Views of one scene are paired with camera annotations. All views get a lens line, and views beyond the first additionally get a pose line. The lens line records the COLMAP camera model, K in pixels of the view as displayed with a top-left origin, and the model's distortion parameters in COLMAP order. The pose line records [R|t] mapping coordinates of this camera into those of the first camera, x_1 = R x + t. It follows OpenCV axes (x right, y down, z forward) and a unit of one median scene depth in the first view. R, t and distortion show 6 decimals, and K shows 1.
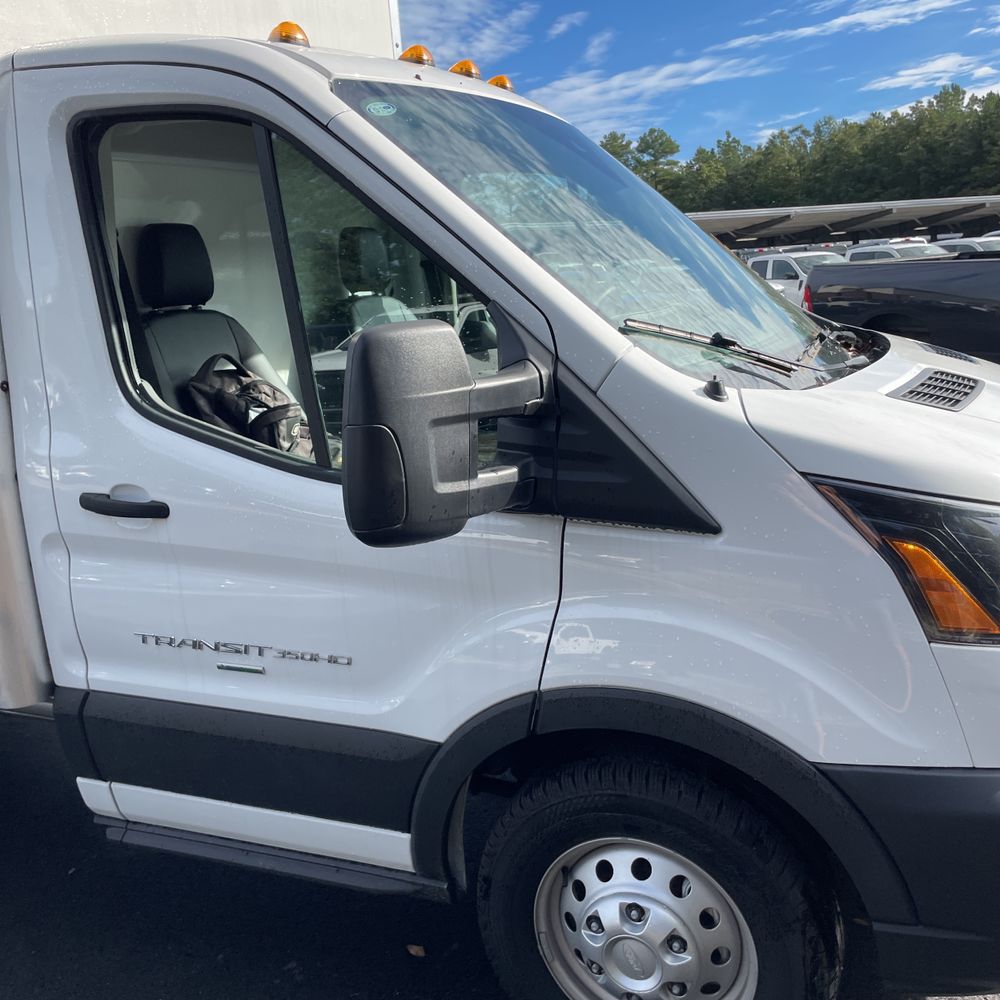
lens RADIAL K [[1017.6, 0, 495.2], [0, 1017.6, 504.0], [0, 0, 1]] dist [0.113300, -0.161756]
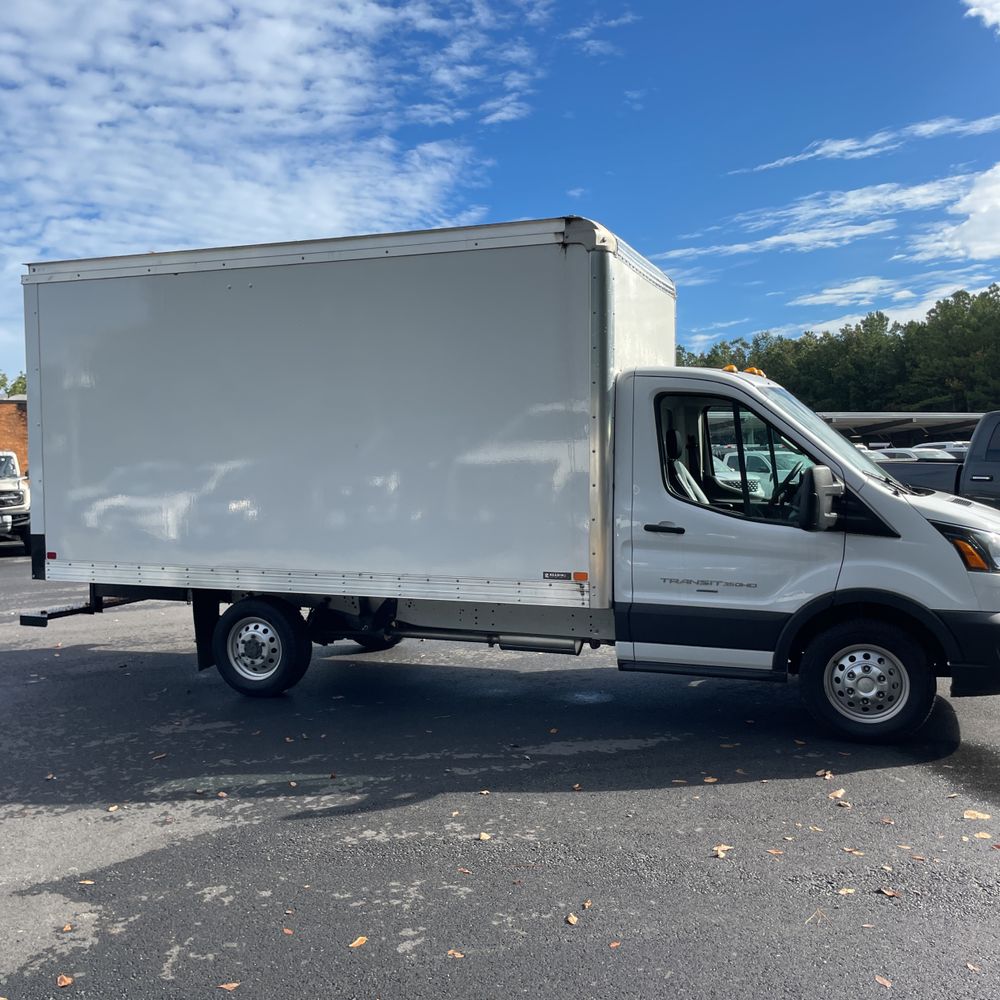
lens RADIAL K [[1017.6, 0, 495.2], [0, 1017.6, 504.0], [0, 0, 1]] dist [0.113300, -0.161756]
pose [[0.997013, 0.055587, 0.053616, -0.882331], [-0.045586, 0.983964, -0.172442, 0.390831], [-0.062342, 0.169483, 0.983559, -1.522018]]
